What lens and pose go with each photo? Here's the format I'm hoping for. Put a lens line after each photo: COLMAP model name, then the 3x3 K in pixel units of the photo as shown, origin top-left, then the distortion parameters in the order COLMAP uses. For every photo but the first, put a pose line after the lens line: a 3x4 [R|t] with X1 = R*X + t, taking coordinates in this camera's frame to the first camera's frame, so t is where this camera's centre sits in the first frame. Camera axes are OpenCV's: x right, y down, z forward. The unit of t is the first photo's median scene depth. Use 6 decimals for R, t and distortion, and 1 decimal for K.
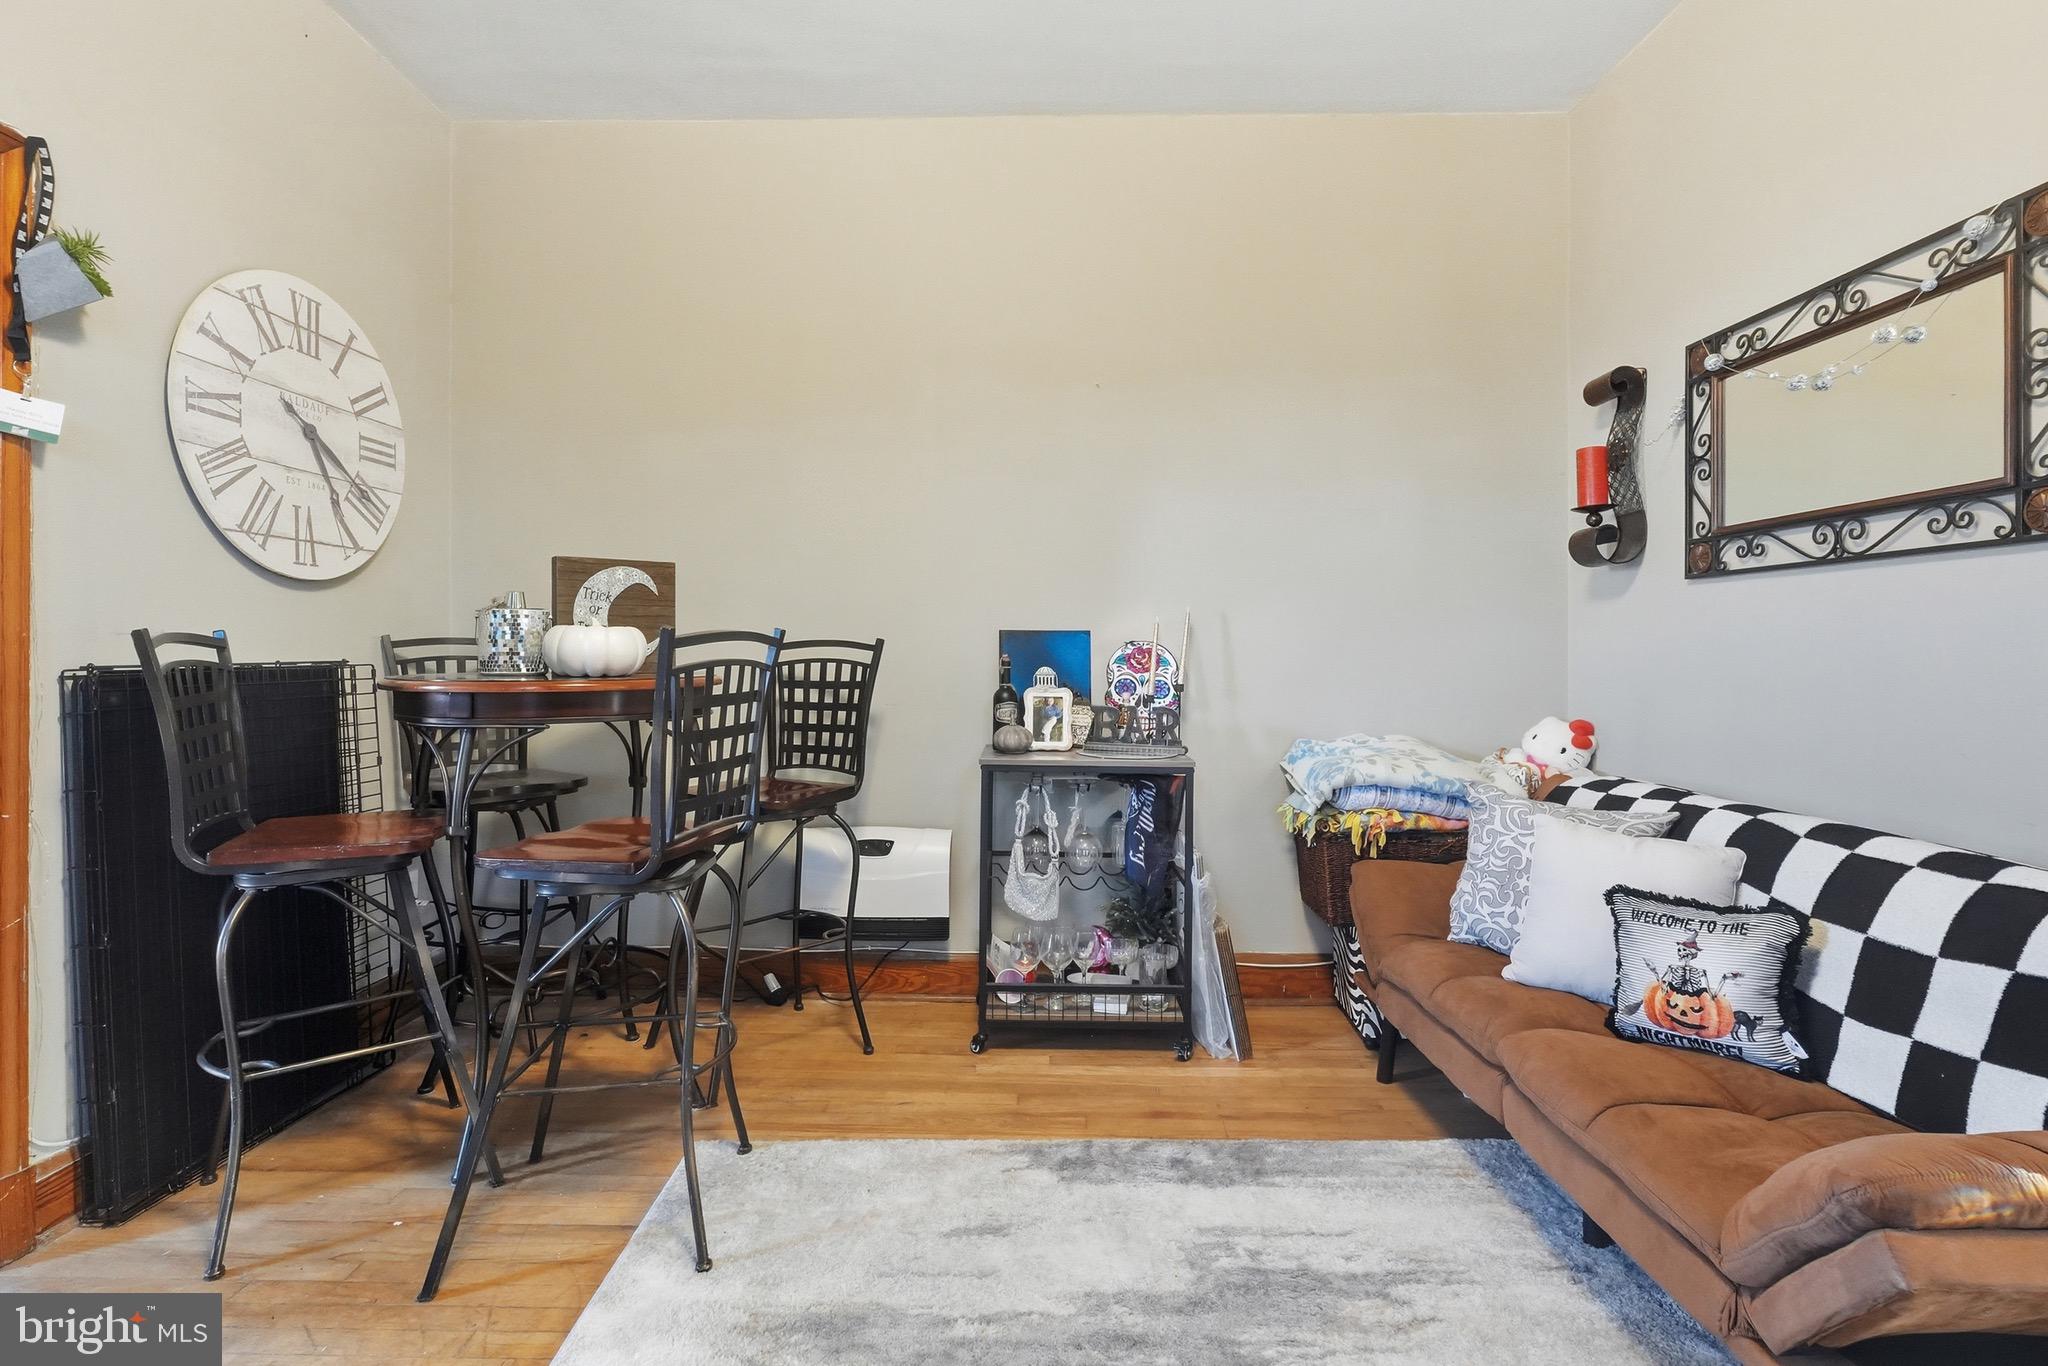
lens RADIAL K [[928.1, 0, 1010.1], [0, 928.1, 642.3], [0, 0, 1]] dist [-0.004579, 0.000330]
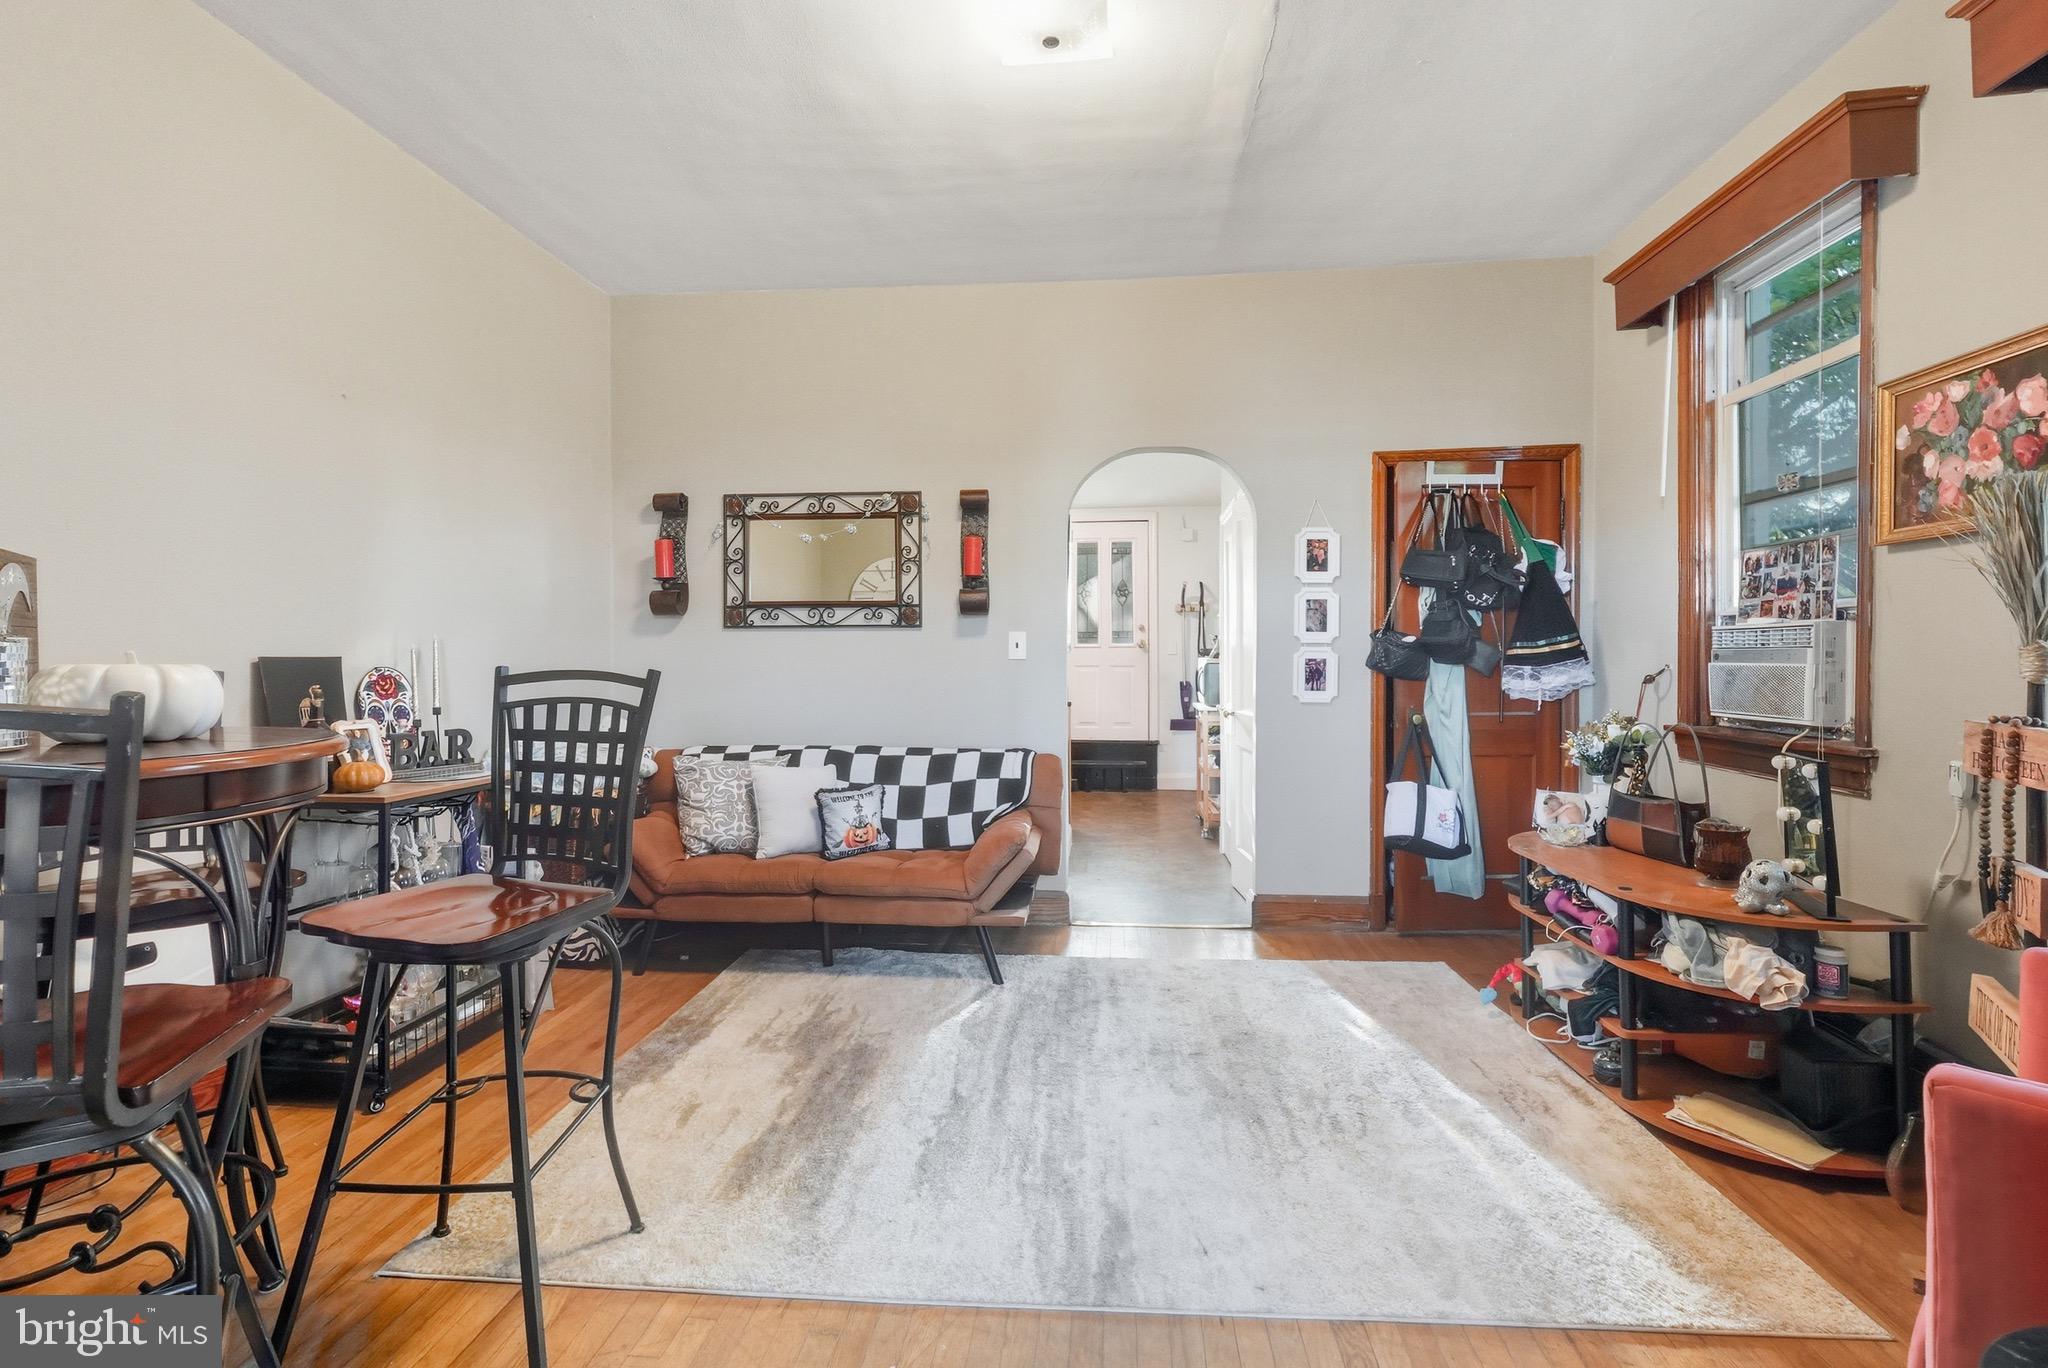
lens RADIAL K [[928.1, 0, 1010.1], [0, 928.1, 643.3], [0, 0, 1]] dist [-0.004579, 0.000330]
pose [[0.099203, 0.009601, 0.995021, -1.164198], [-0.005784, 0.999942, -0.009072, -0.032749], [-0.995050, -0.004855, 0.099253, 0.352505]]
